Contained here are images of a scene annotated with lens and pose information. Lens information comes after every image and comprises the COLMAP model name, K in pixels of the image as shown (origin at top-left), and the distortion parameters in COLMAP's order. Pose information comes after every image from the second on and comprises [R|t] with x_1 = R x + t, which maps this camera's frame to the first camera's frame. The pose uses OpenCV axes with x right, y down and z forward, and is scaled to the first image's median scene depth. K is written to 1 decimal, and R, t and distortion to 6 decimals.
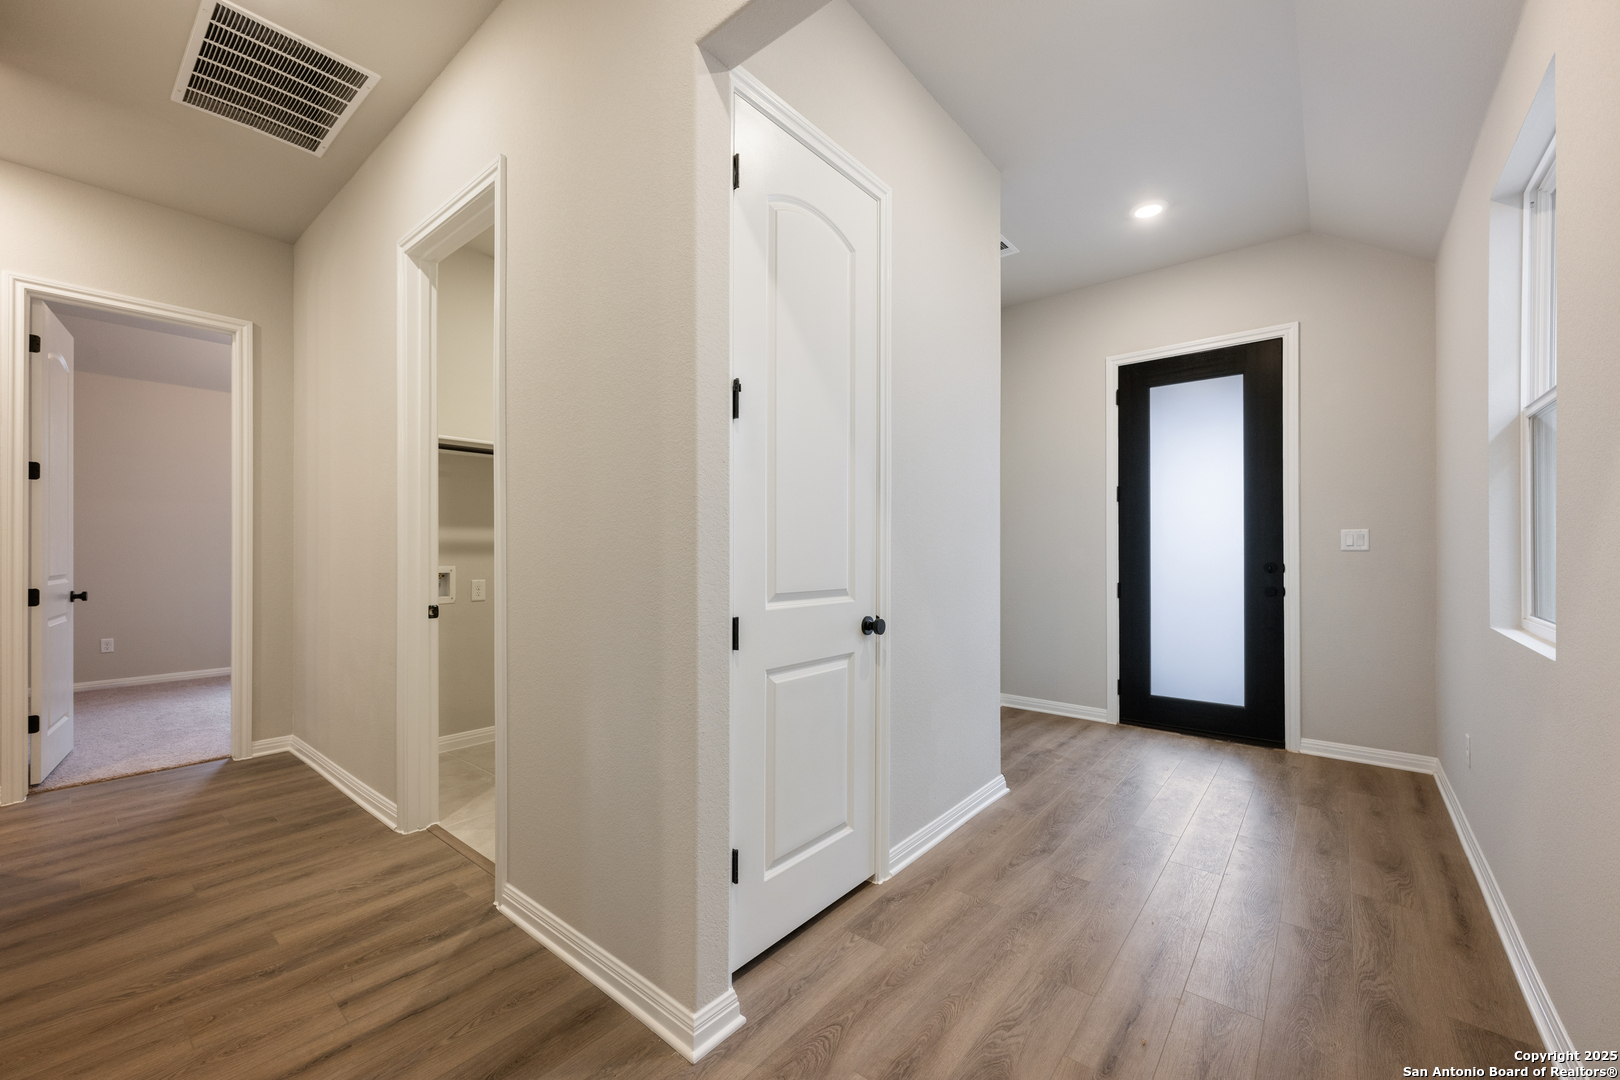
lens RADIAL K [[646.6, 0, 807.0], [0, 646.6, 549.3], [0, 0, 1]] dist [0.000306, -0.000282]
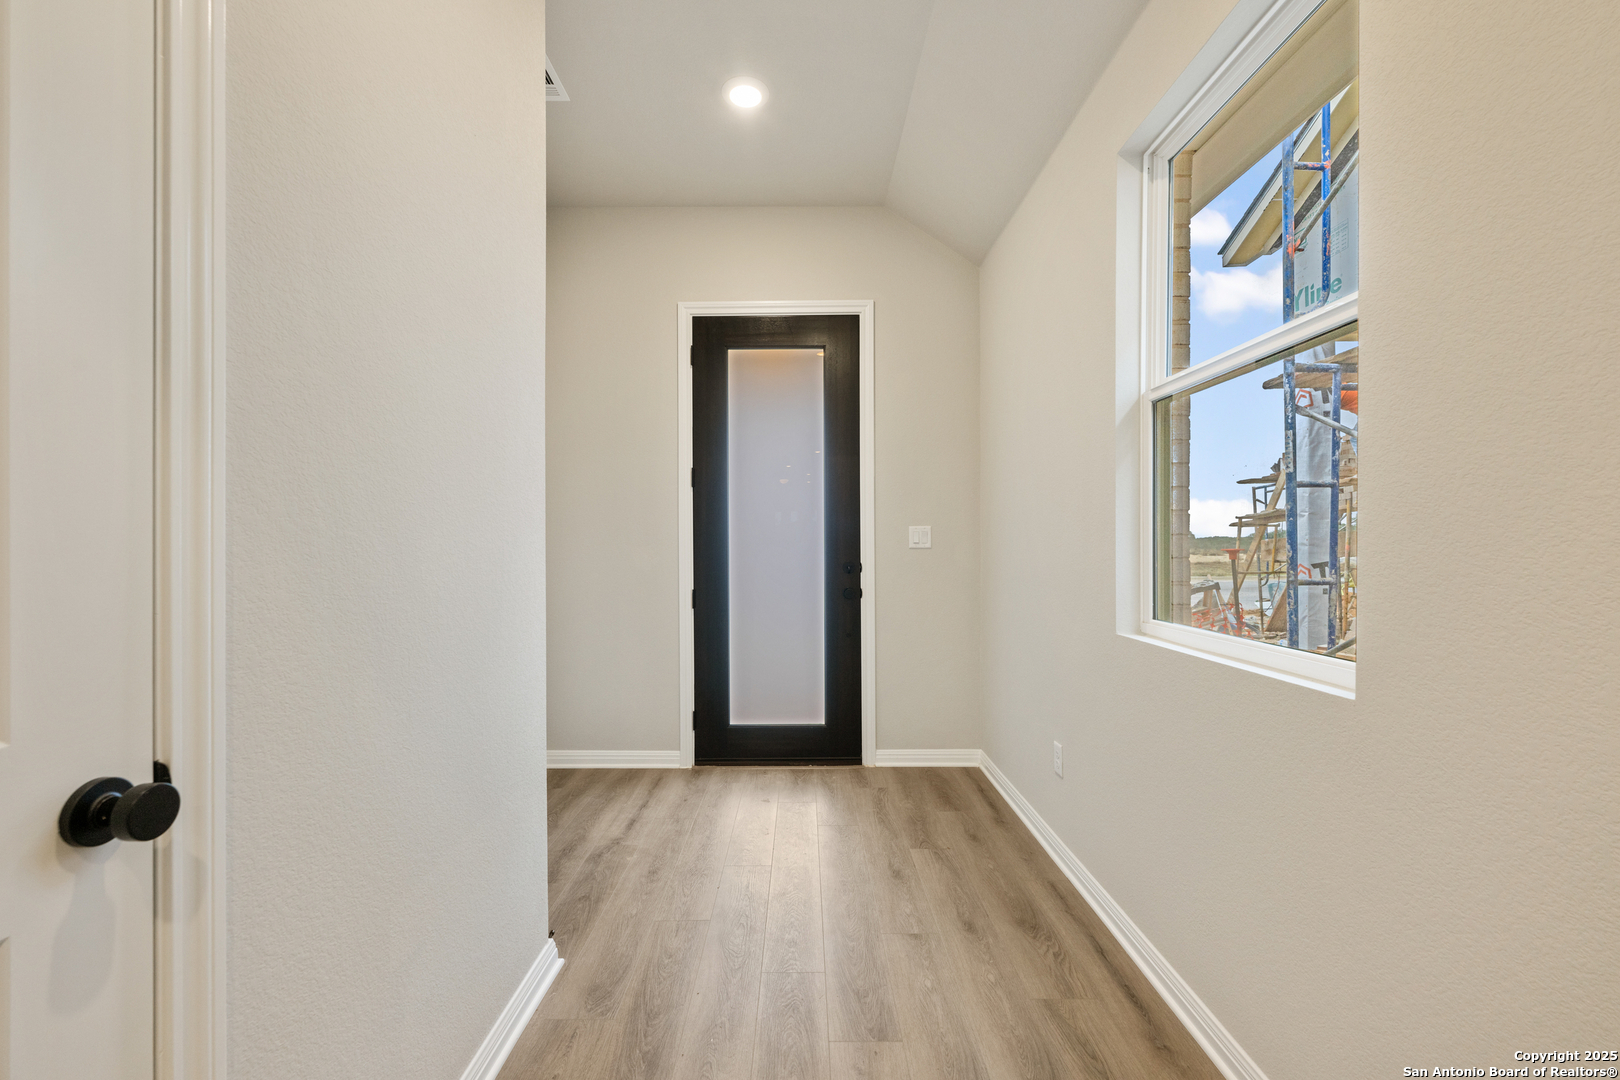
lens RADIAL K [[646.6, 0, 806.9], [0, 646.6, 548.3], [0, 0, 1]] dist [0.000306, -0.000282]
pose [[0.767689, -0.003662, 0.640812, 0.092805], [0.002624, 0.999993, 0.002571, -0.000590], [-0.640817, -0.000292, 0.767694, 0.350204]]
